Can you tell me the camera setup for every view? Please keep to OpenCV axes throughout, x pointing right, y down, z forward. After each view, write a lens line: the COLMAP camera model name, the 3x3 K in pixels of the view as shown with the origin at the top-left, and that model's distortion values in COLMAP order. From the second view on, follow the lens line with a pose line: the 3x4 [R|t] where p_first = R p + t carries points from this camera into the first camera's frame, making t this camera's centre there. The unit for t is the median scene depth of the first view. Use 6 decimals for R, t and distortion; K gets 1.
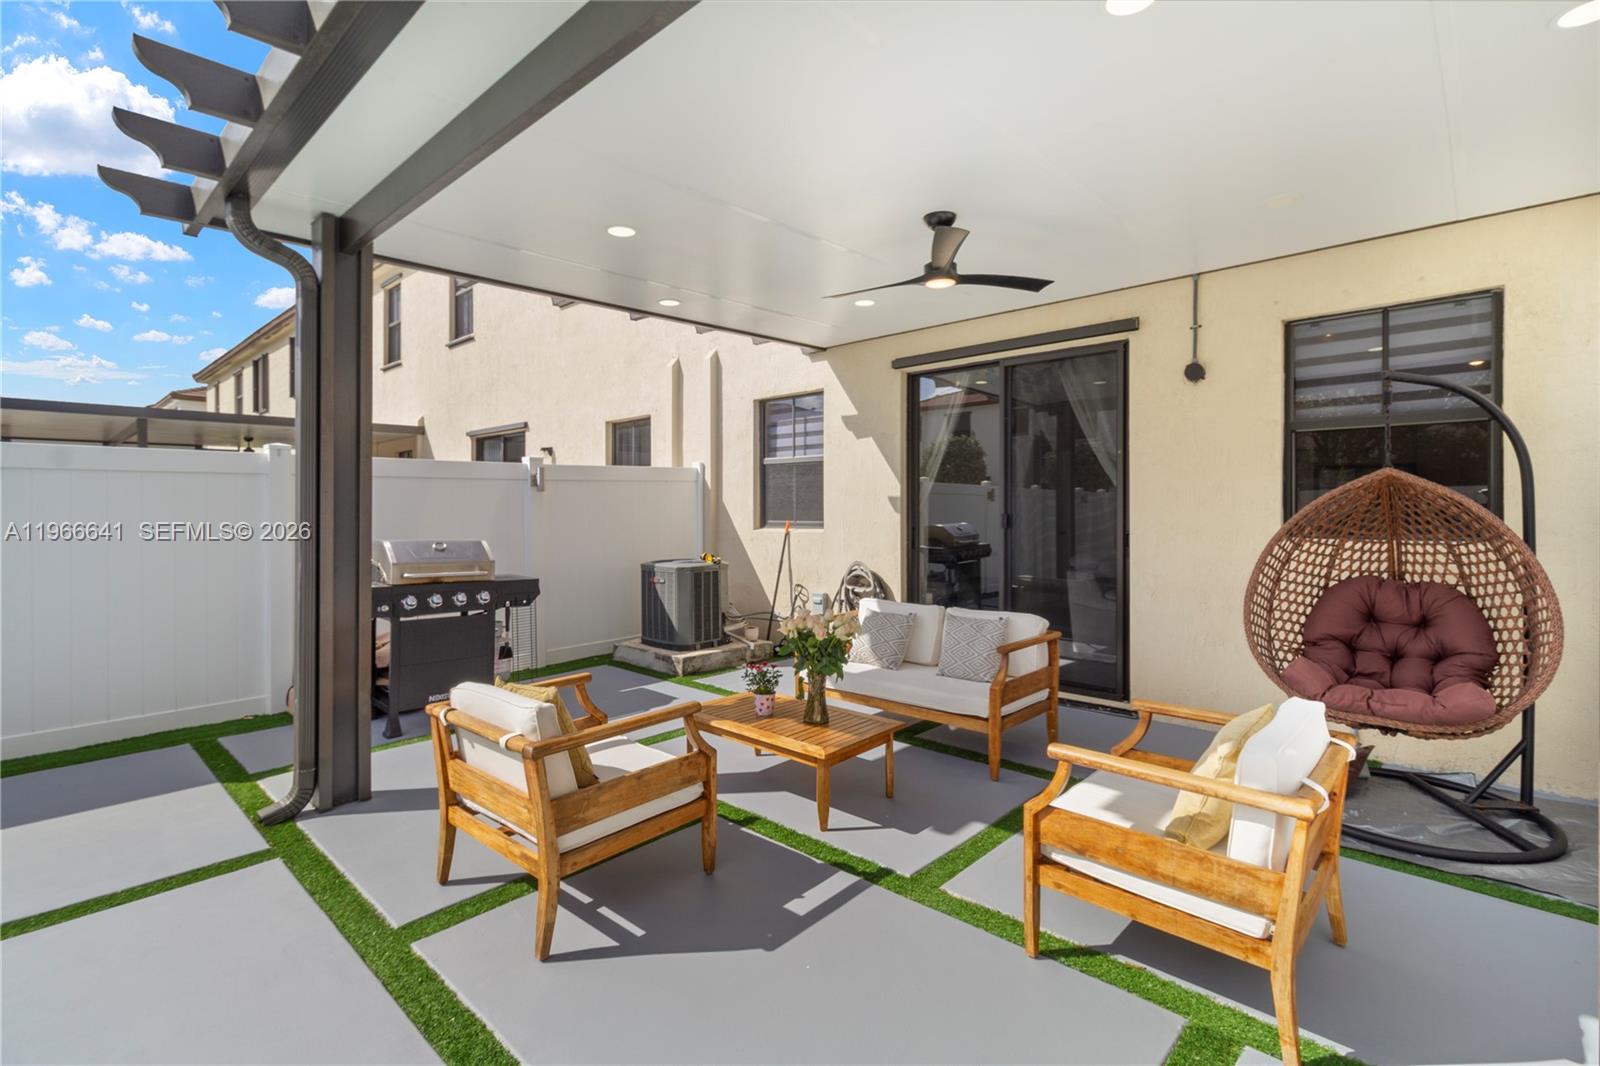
lens RADIAL K [[738.3, 0, 800.5], [0, 738.3, 526.9], [0, 0, 1]] dist [0.006506, -0.001939]
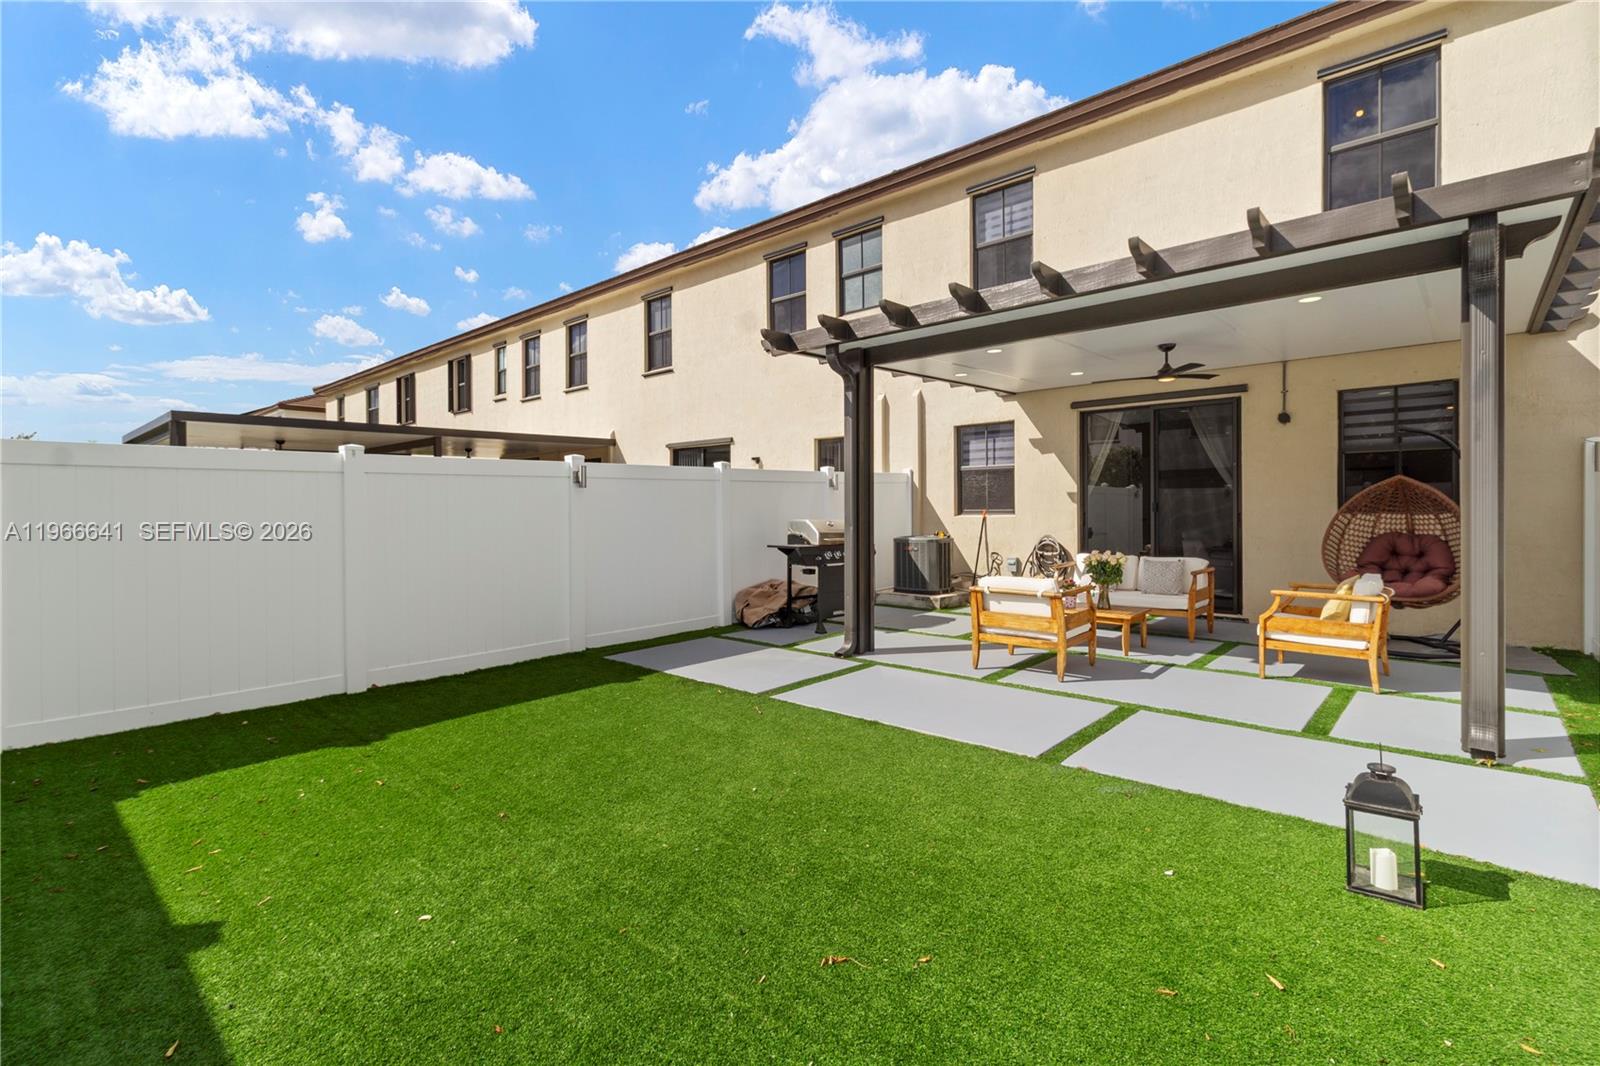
lens RADIAL K [[738.3, 0, 802.0], [0, 738.3, 521.3], [0, 0, 1]] dist [0.006506, -0.001939]
pose [[0.999929, -0.004904, 0.010831, -0.438438], [0.004974, 0.999967, -0.006499, 0.025420], [-0.010799, 0.006552, 0.999920, -0.508073]]
